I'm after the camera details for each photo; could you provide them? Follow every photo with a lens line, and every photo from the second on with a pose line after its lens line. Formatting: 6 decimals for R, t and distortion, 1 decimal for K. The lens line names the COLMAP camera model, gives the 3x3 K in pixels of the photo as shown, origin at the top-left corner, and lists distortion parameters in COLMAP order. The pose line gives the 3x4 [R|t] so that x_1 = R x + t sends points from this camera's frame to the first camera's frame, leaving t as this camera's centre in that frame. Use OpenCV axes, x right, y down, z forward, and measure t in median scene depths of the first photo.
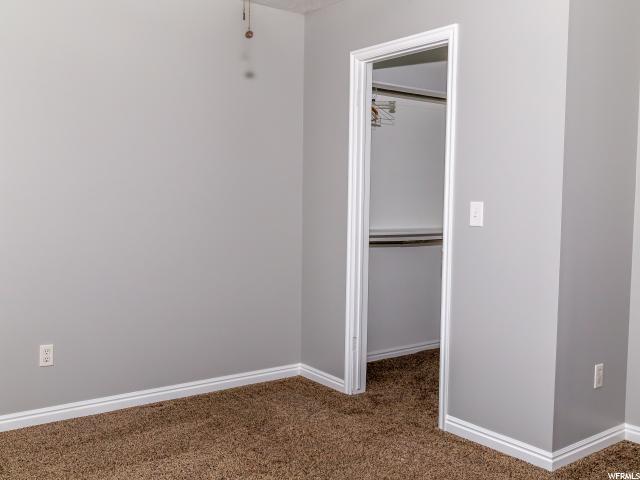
lens RADIAL K [[587.5, 0, 320.3], [0, 587.5, 240.1], [0, 0, 1]] dist [-0.004928, 0.000000]
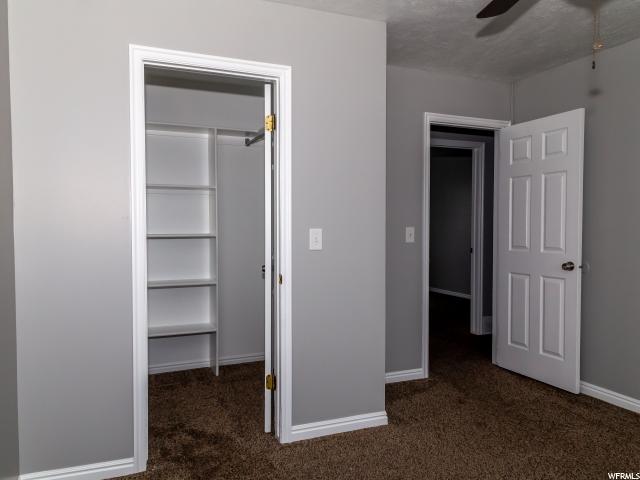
lens RADIAL K [[495.3, 0, 320.5], [0, 495.3, 237.7], [0, 0, 1]] dist [0.003734, 0.000987]
pose [[0.278376, -0.041748, 0.959564, -0.658193], [0.063002, 0.997697, 0.025130, -0.070996], [-0.958404, 0.053458, 0.280365, 0.711544]]
